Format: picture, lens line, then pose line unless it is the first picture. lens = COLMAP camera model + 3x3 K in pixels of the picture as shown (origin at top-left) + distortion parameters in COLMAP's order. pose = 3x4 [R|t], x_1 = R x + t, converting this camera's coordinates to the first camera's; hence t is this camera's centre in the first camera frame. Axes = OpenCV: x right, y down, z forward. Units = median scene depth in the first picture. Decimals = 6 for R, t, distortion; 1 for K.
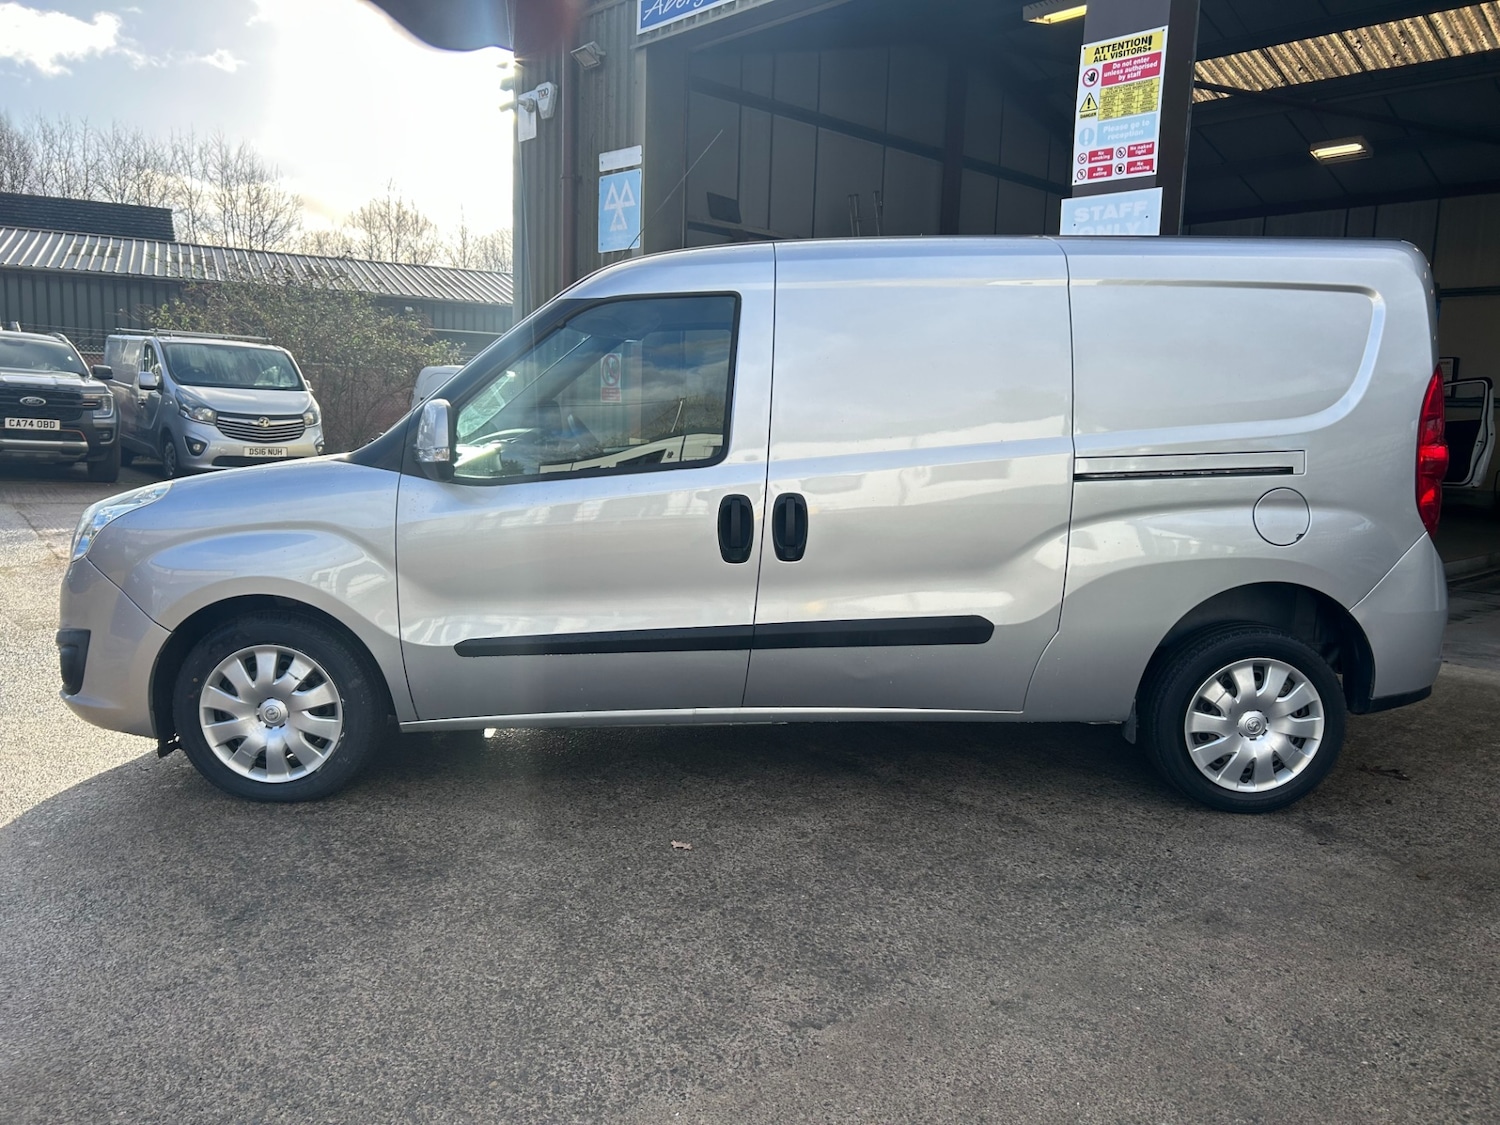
lens RADIAL K [[1125.4, 0, 759.7], [0, 1125.4, 552.2], [0, 0, 1]] dist [0.047589, -0.049510]
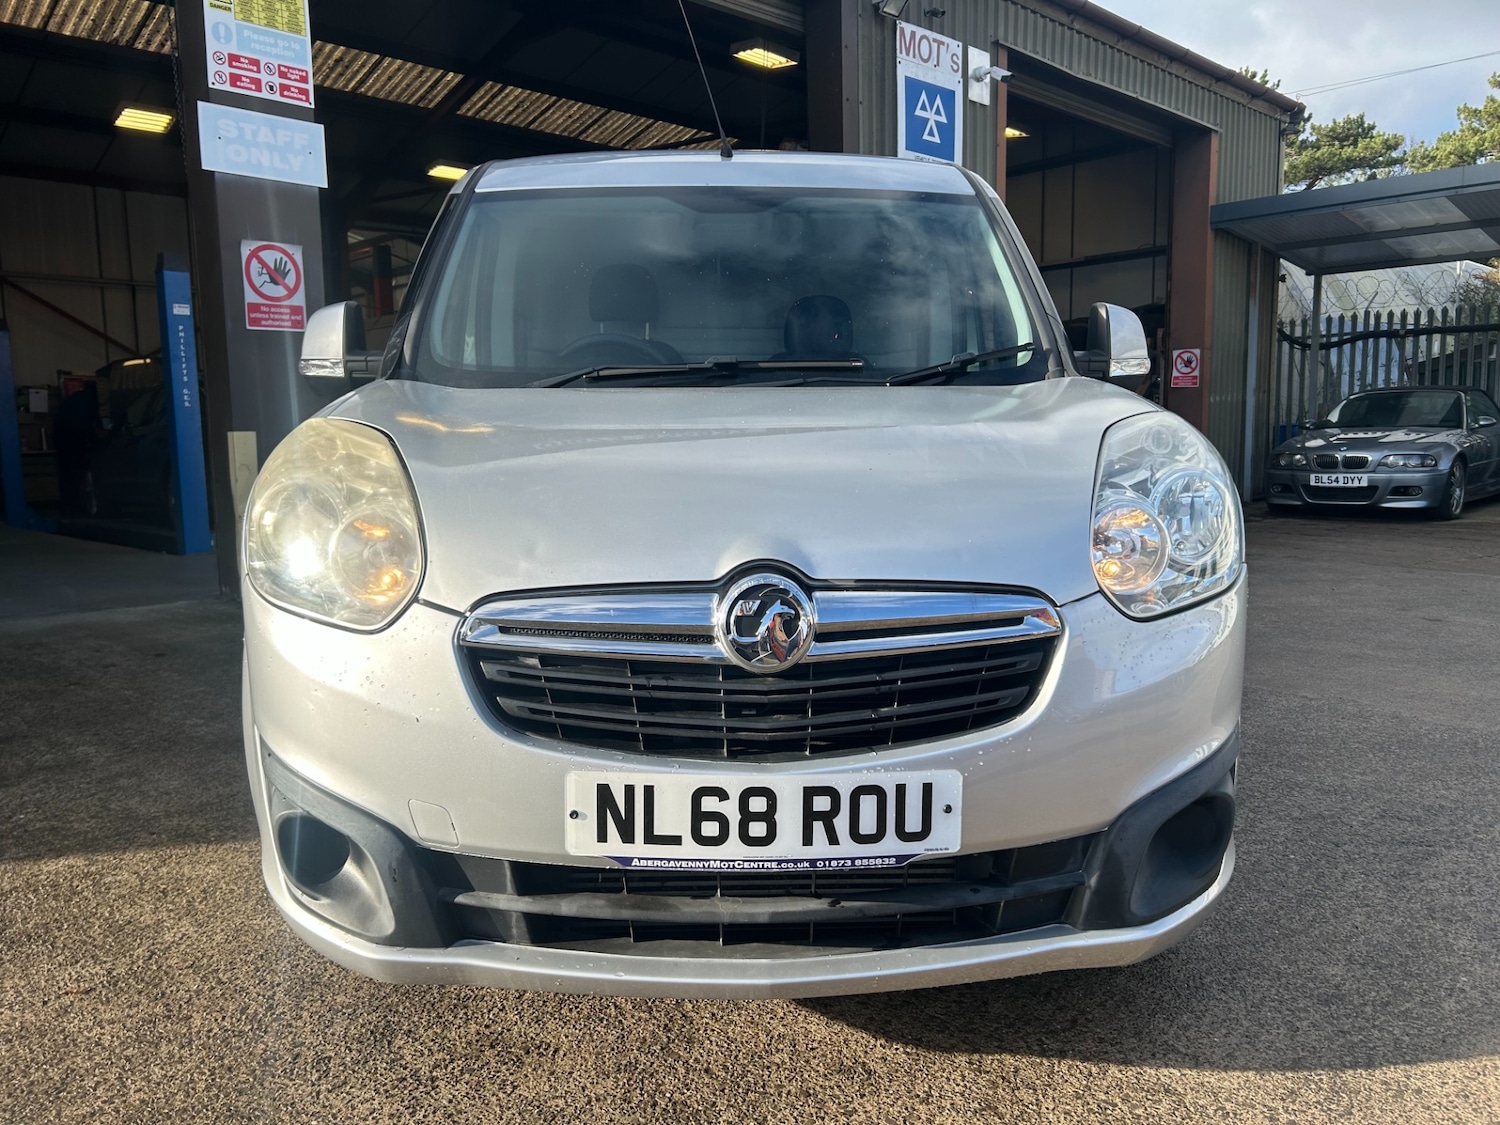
lens RADIAL K [[1126.7, 0, 747.7], [0, 1126.7, 565.2], [0, 0, 1]] dist [0.052402, -0.057819]
pose [[-0.013002, -0.147211, 0.989020, -0.599976], [0.140242, 0.979058, 0.147572, -0.055426], [-0.990032, 0.140621, 0.007916, 0.672071]]
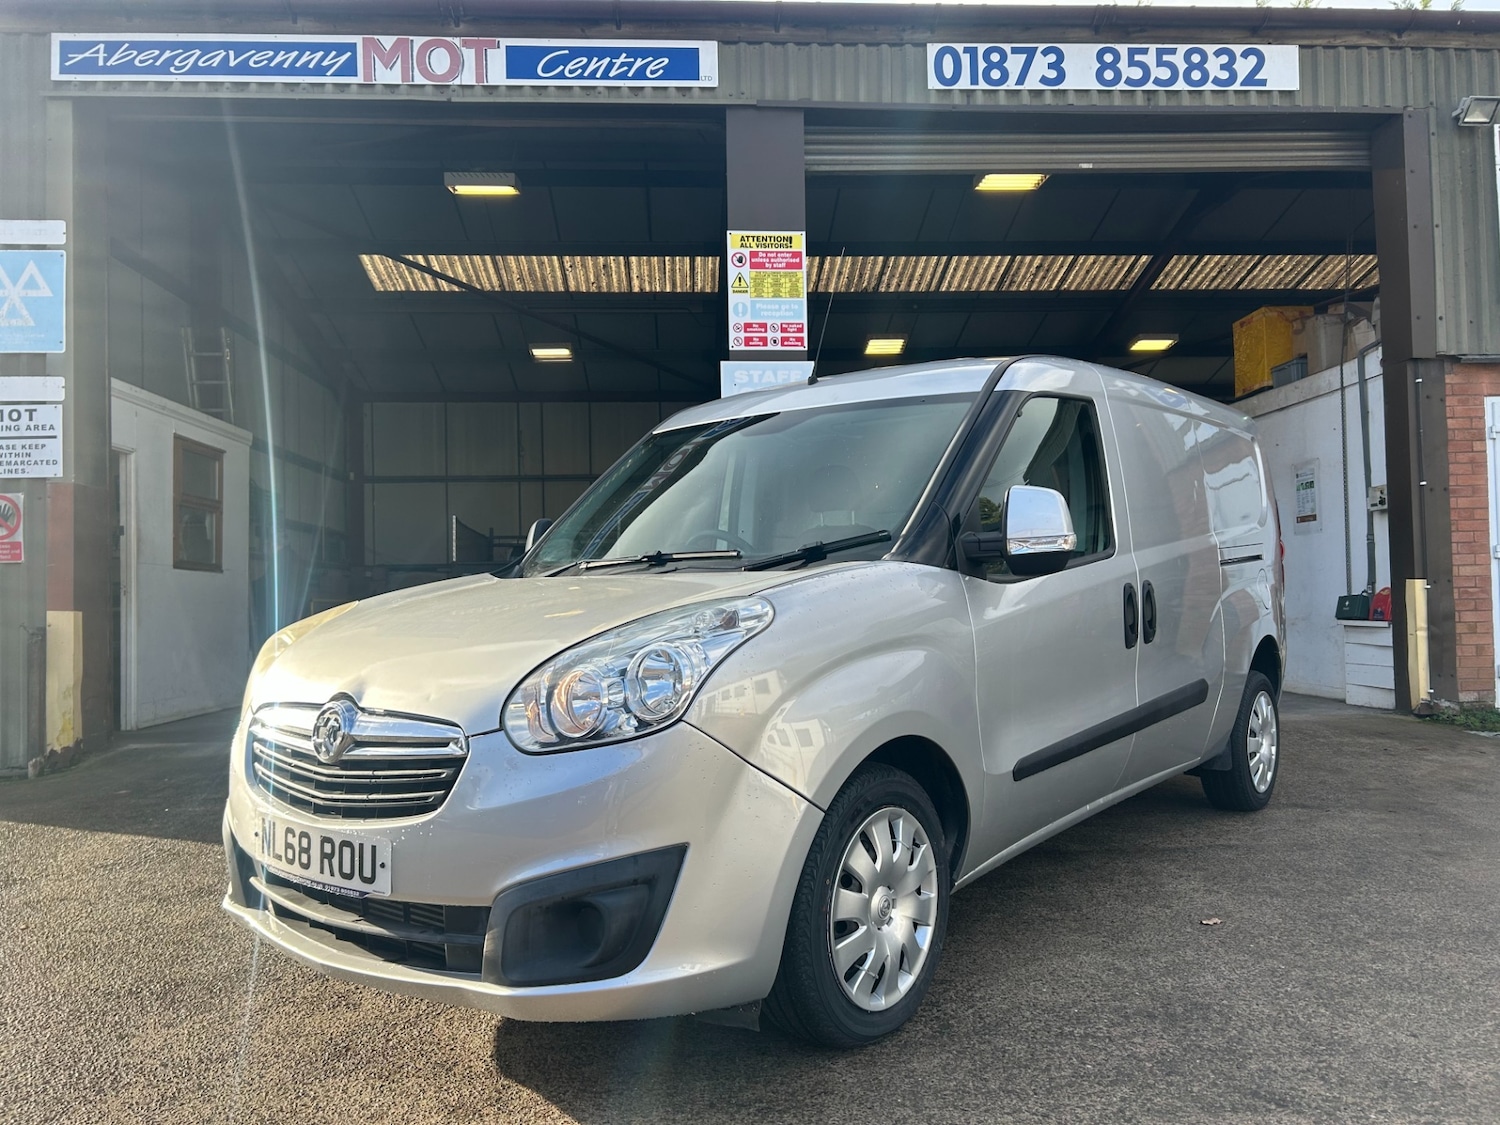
lens RADIAL K [[1127.7, 0, 762.4], [0, 1127.7, 566.7], [0, 0, 1]] dist [0.053722, -0.059305]
pose [[0.636667, -0.018122, 0.770926, -0.573831], [0.135014, 0.986901, -0.088302, -0.011065], [-0.759227, 0.160304, 0.630774, 0.315799]]
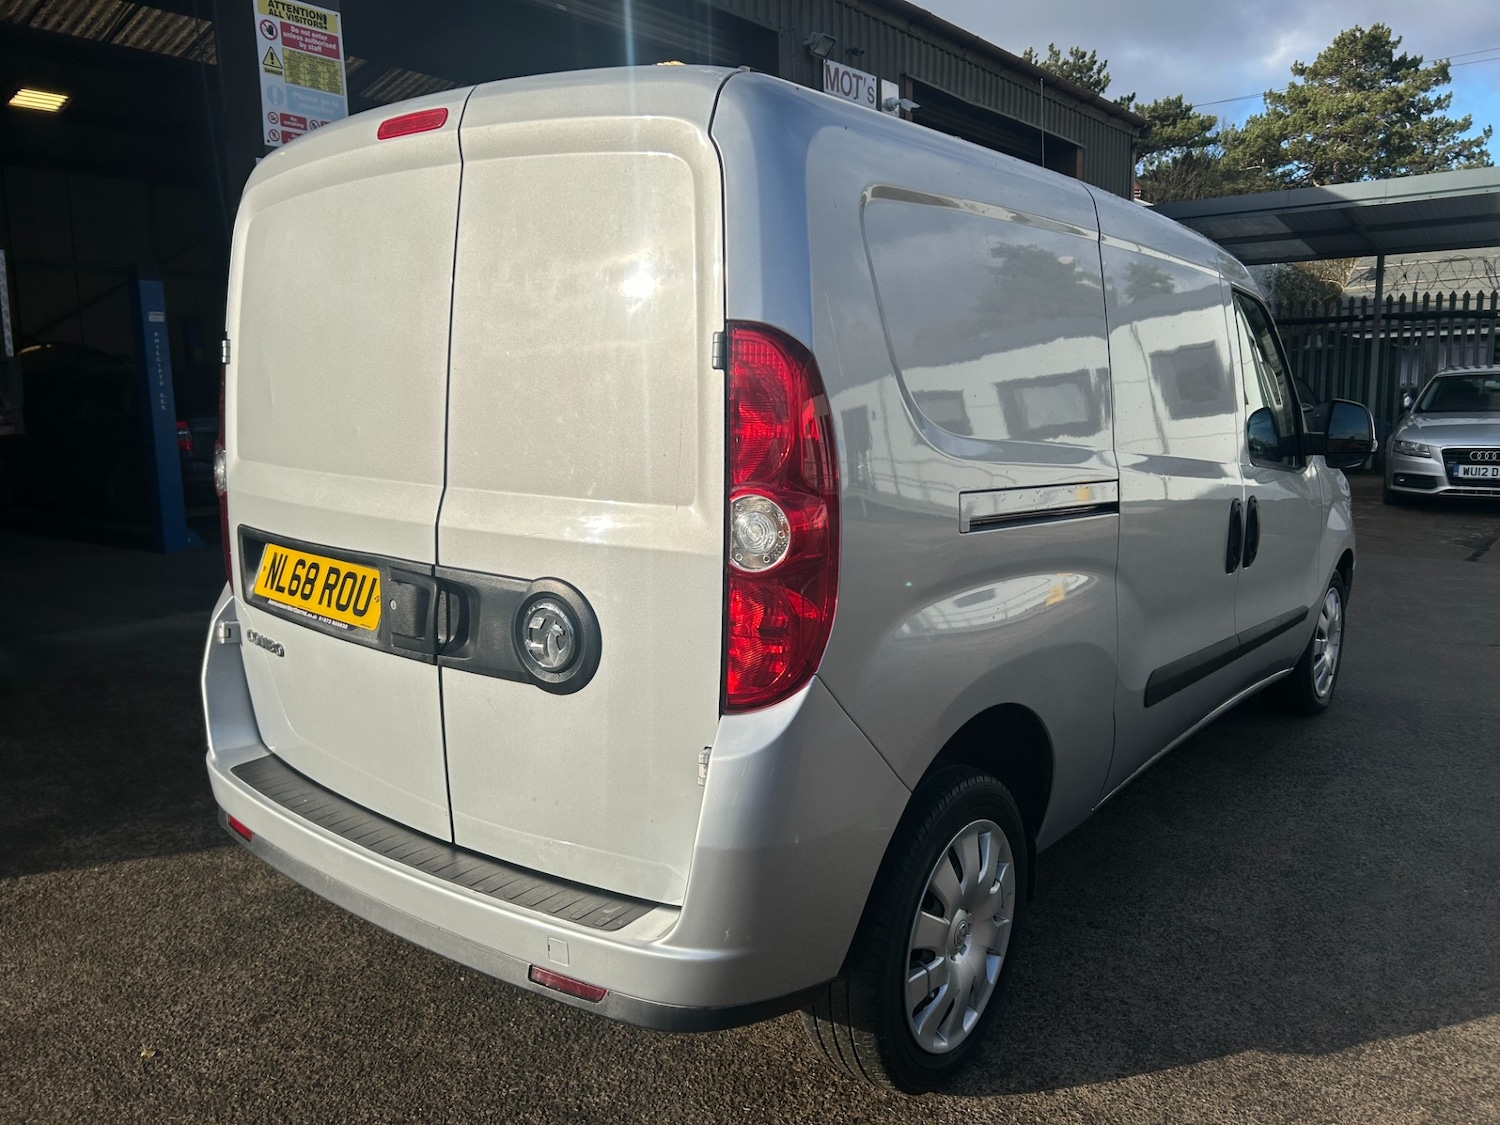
lens RADIAL K [[1123.7, 0, 752.8], [0, 1123.7, 552.7], [0, 0, 1]] dist [0.045337, -0.049025]
pose [[-0.149643, -0.172751, 0.973532, -0.730588], [0.135709, 0.971711, 0.193288, -0.132453], [-0.979382, 0.161042, -0.121966, 0.797630]]
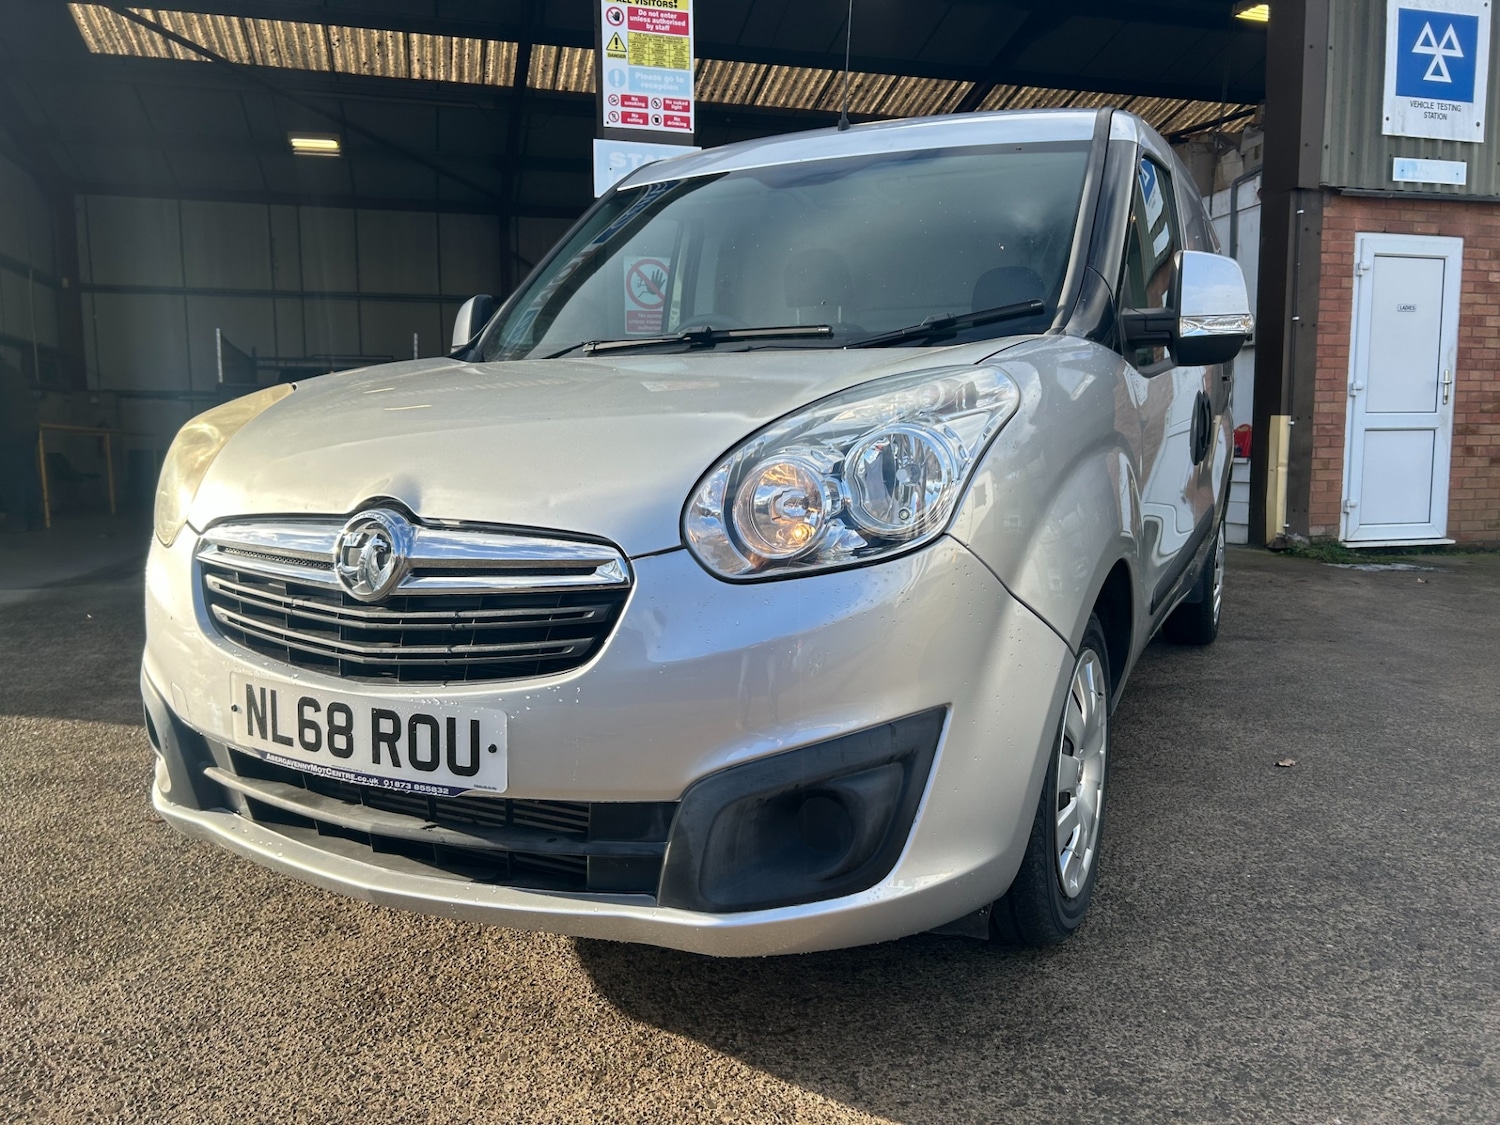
lens RADIAL K [[1135.1, 0, 750.0], [0, 1135.1, 562.5], [0, 0, 1]] dist [0.032993, -0.032606]
pose [[0.466201, -0.123059, 0.876078, -0.555695], [0.130947, 0.988969, 0.069233, -0.014235], [-0.874934, 0.082443, 0.477173, 0.479067]]
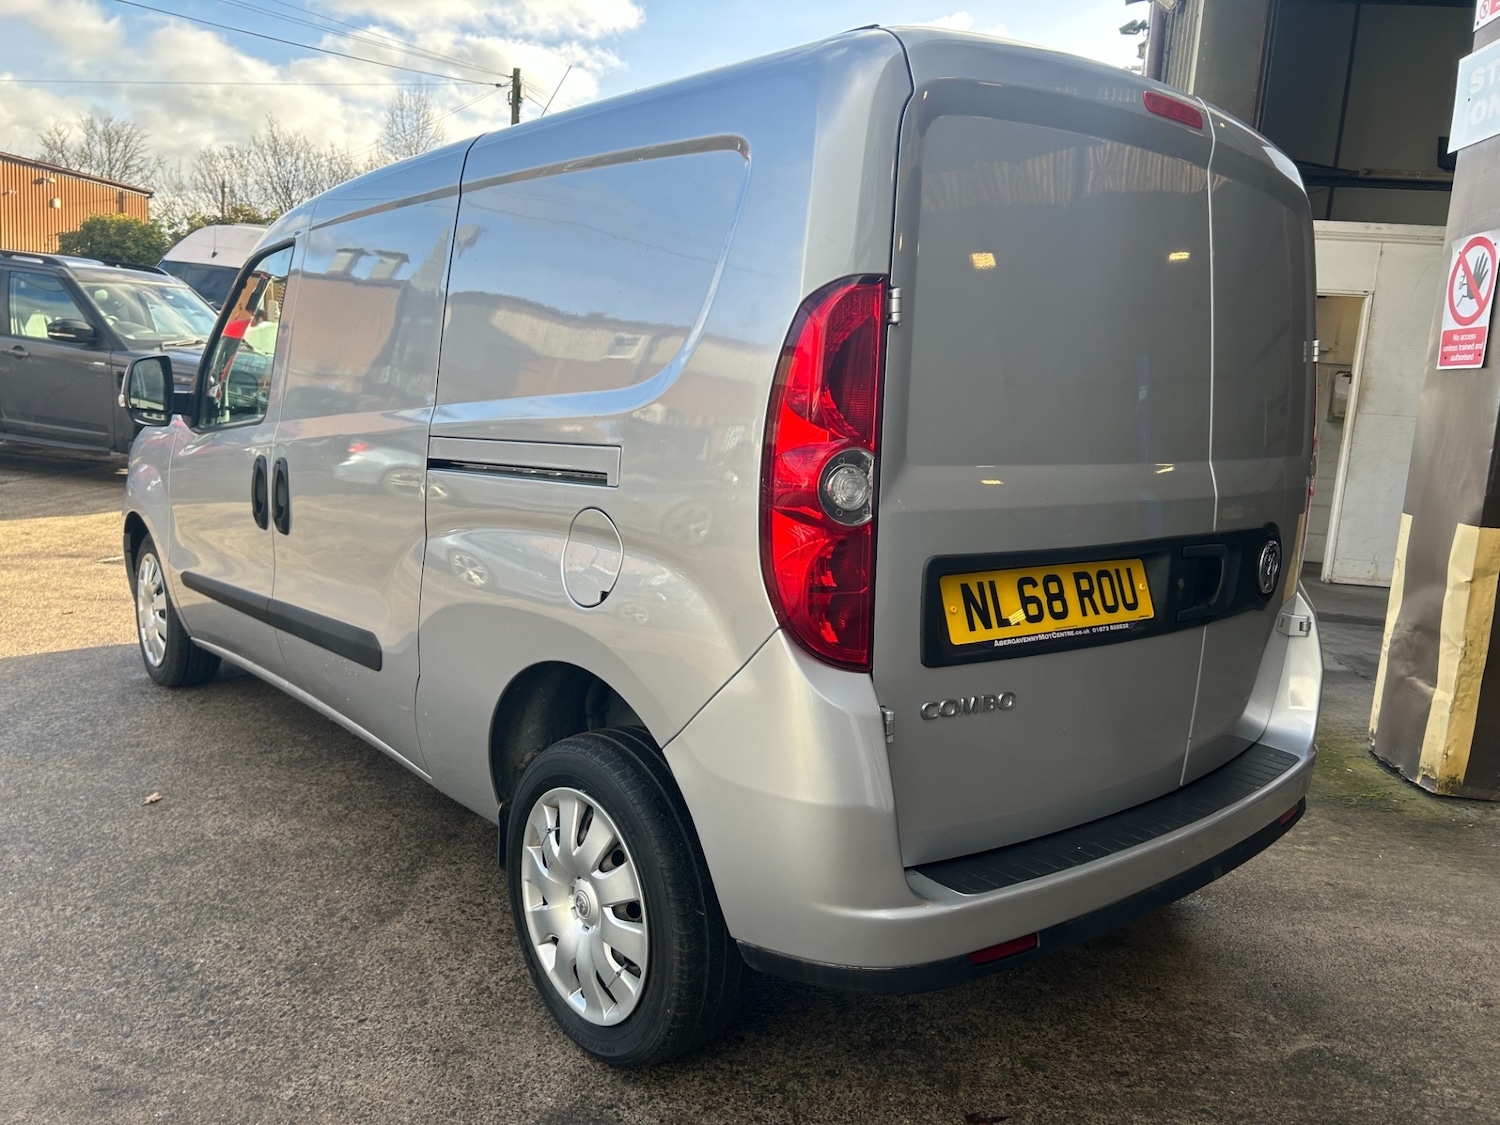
lens RADIAL K [[1125.4, 0, 759.7], [0, 1125.4, 552.2], [0, 0, 1]] dist [0.047589, -0.049510]
pose [[0.641729, 0.125202, -0.756643, 0.522428], [-0.139881, 0.989144, 0.045037, -0.039445], [0.754067, 0.076939, 0.652275, 0.379723]]
